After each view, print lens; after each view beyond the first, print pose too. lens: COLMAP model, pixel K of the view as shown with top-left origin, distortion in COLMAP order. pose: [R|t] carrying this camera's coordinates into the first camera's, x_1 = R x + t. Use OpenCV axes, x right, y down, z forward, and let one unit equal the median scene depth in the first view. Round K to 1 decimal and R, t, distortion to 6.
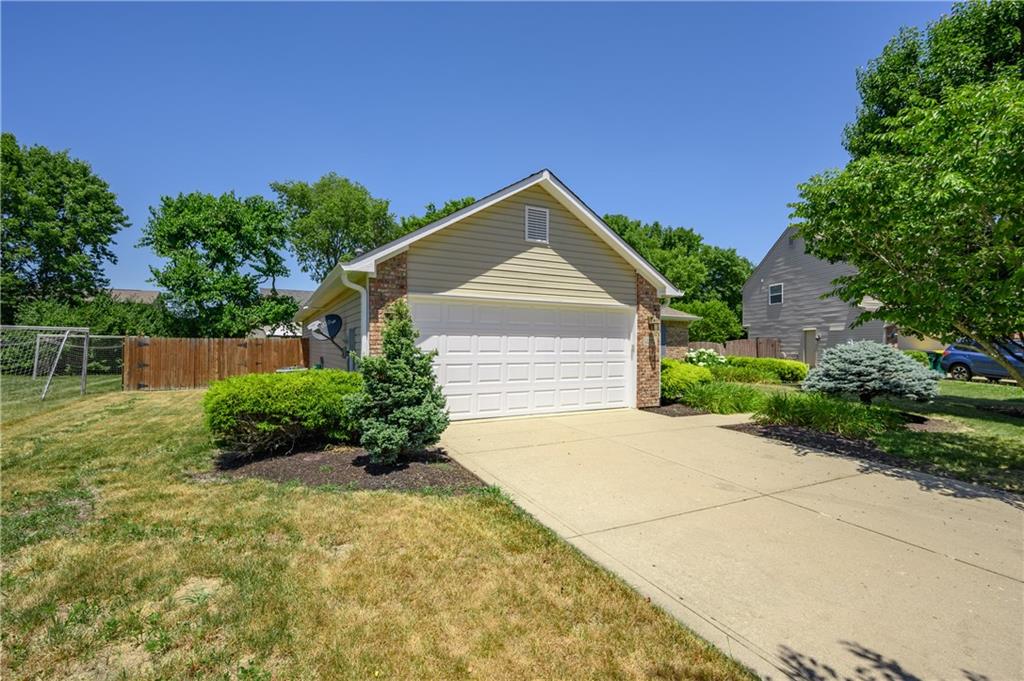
lens RADIAL K [[453.7, 0, 512.0], [0, 453.7, 340.5], [0, 0, 1]] dist [0.003435, -0.000271]
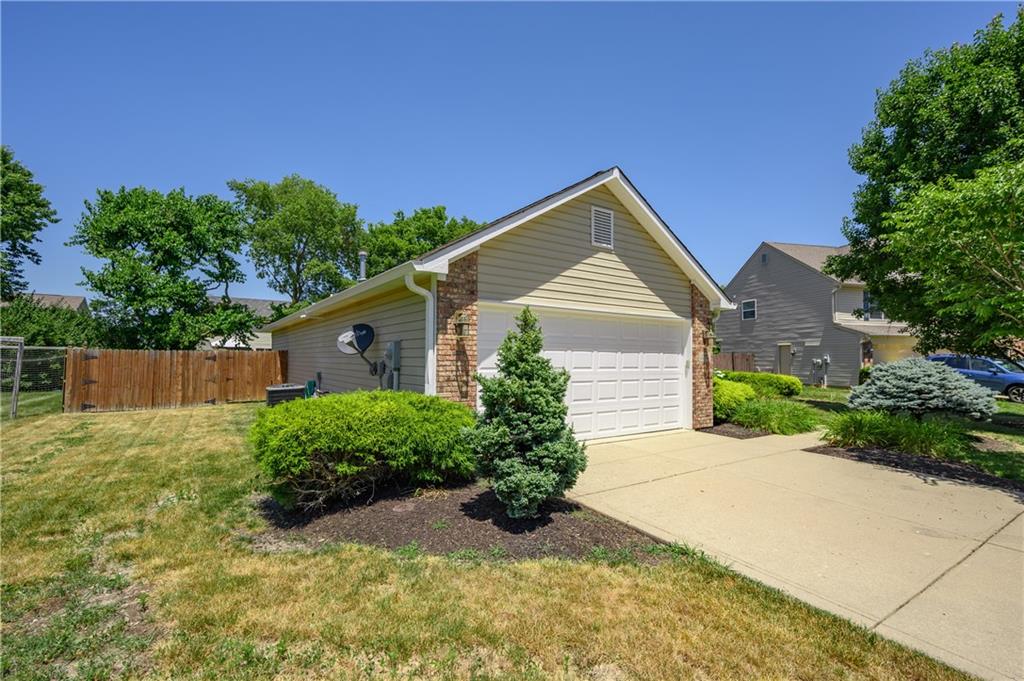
lens RADIAL K [[453.7, 0, 512.0], [0, 453.7, 340.5], [0, 0, 1]] dist [0.003435, -0.000271]
pose [[0.994091, 0.007797, 0.108266, -0.194028], [-0.004756, 0.999588, -0.028318, -0.003596], [-0.108443, 0.027636, 0.993719, 0.112907]]
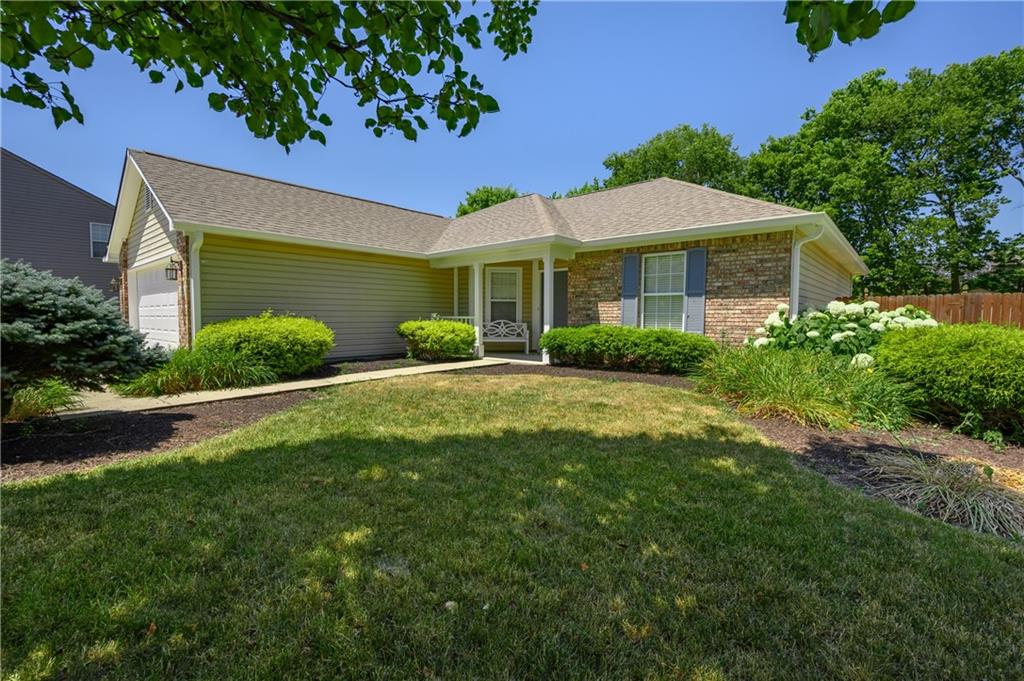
lens RADIAL K [[451.8, 0, 514.1], [0, 451.8, 337.3], [0, 0, 1]] dist [0.000399, -0.000267]
pose [[0.356156, 0.036697, -0.933705, 1.303523], [0.011909, 0.998969, 0.043804, 0.057246], [0.934350, -0.026720, 0.355352, 1.287450]]
